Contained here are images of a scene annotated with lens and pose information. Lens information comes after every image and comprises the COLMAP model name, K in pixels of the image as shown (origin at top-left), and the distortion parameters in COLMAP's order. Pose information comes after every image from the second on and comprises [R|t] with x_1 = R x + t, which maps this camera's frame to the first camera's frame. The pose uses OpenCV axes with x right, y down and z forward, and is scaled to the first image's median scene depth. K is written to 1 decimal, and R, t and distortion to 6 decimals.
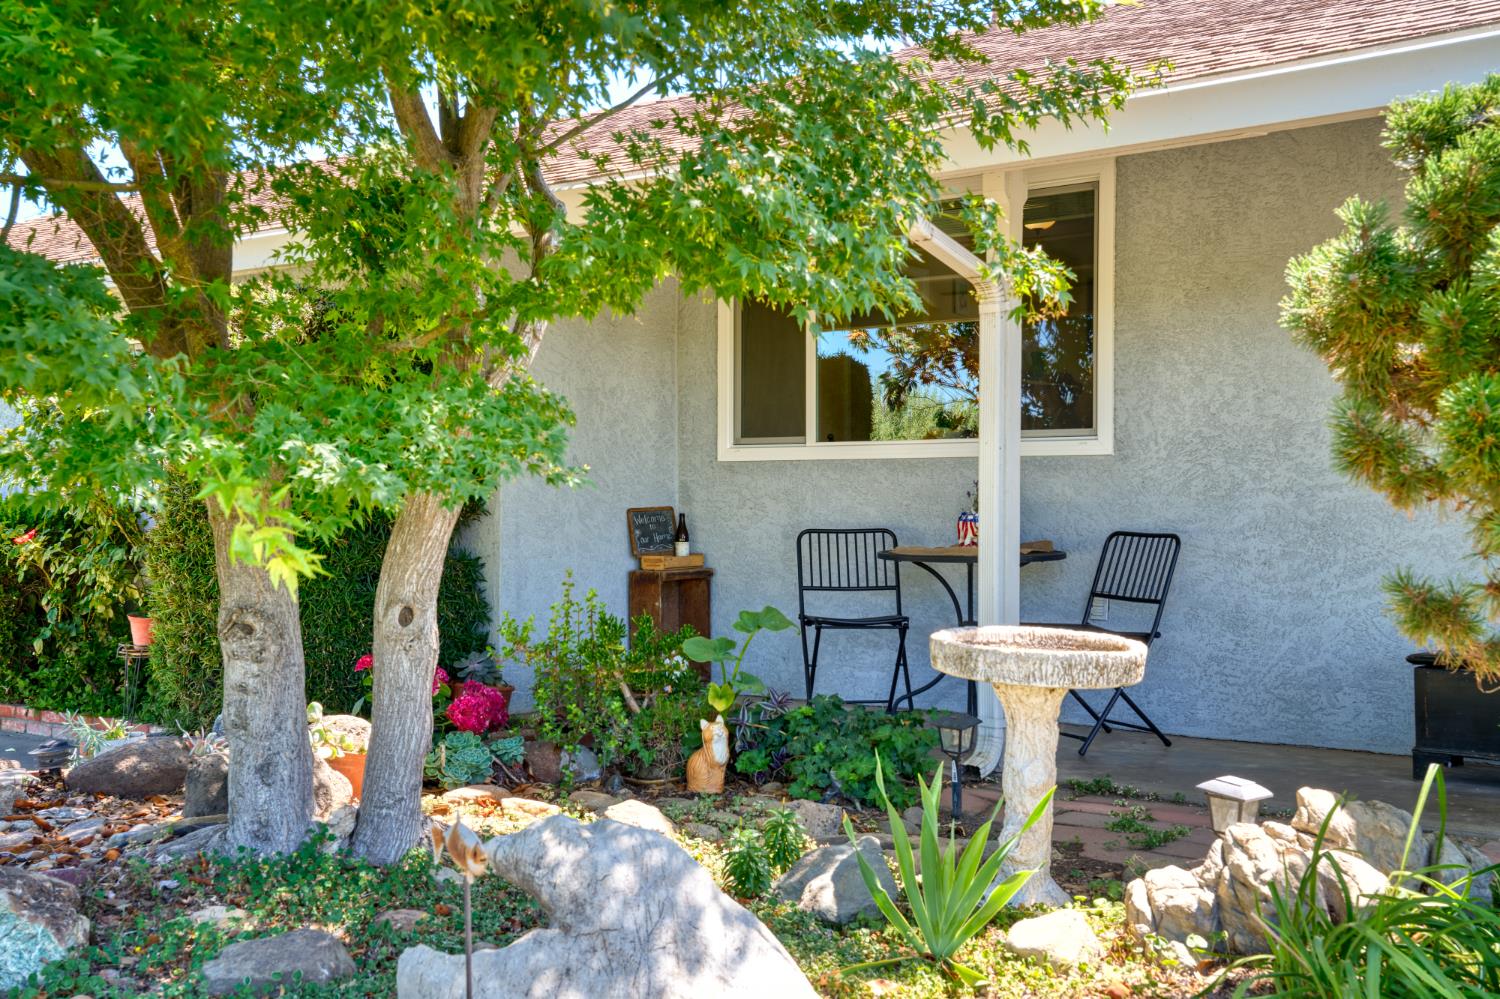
lens RADIAL K [[1599.7, 0, 747.7], [0, 1599.7, 538.6], [0, 0, 1]] dist [0.017078, 0.035231]
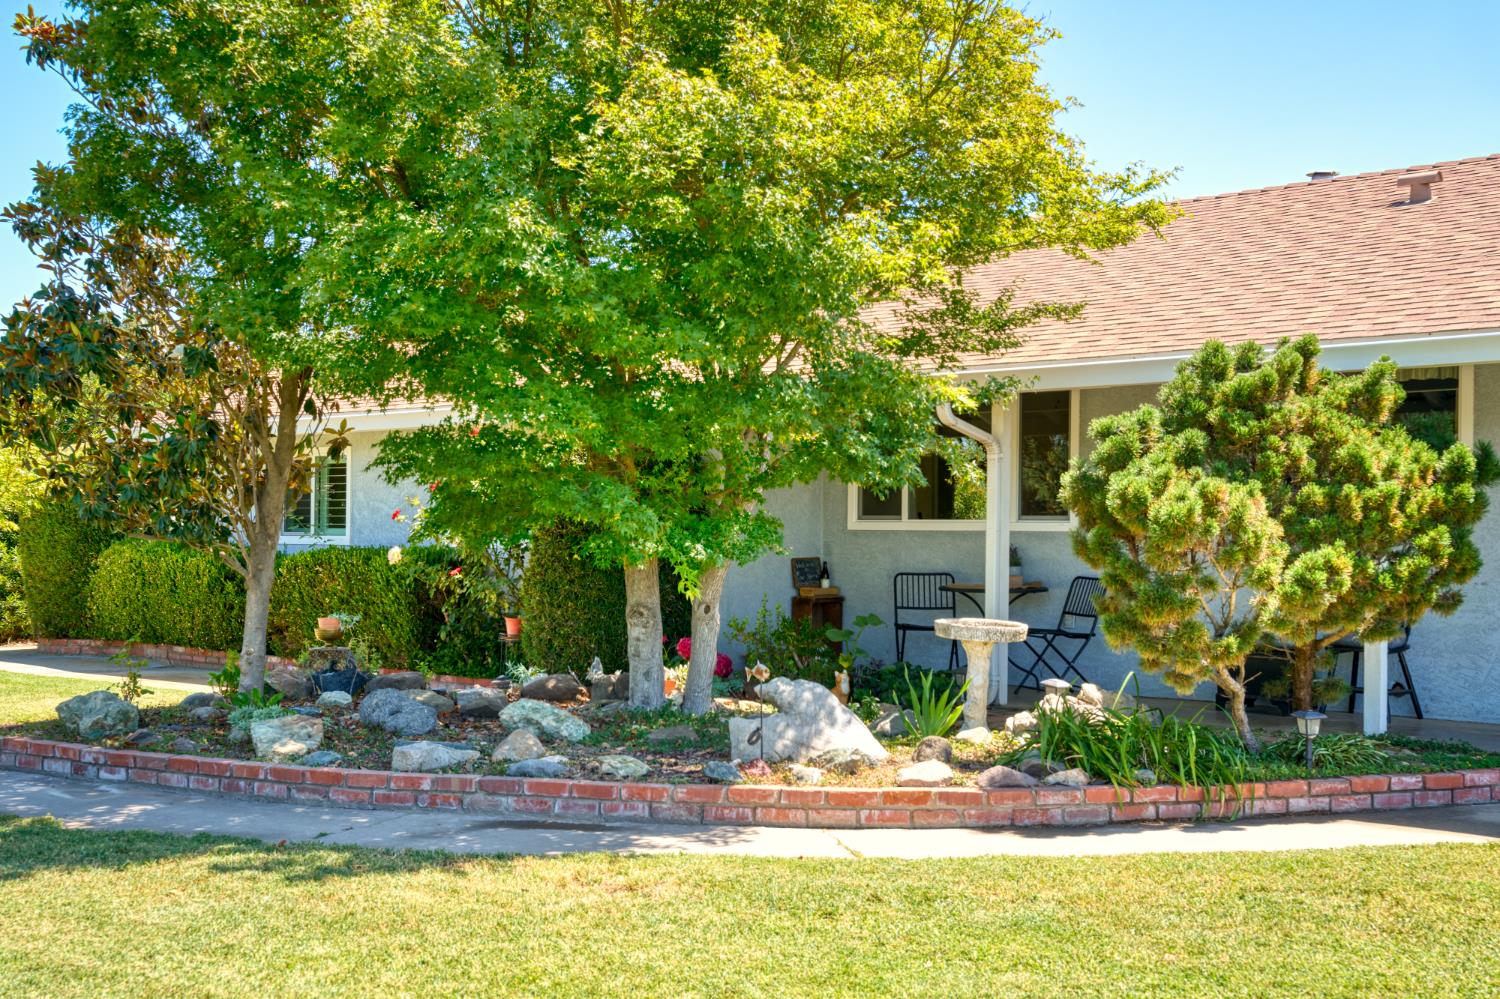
lens RADIAL K [[1599.7, 0, 747.7], [0, 1599.7, 538.6], [0, 0, 1]] dist [0.017078, 0.035231]
pose [[0.996295, 0.011437, -0.085240, 0.022431], [-0.013496, 0.999630, -0.023611, 0.000338], [0.084938, 0.024674, 0.996081, -0.742340]]
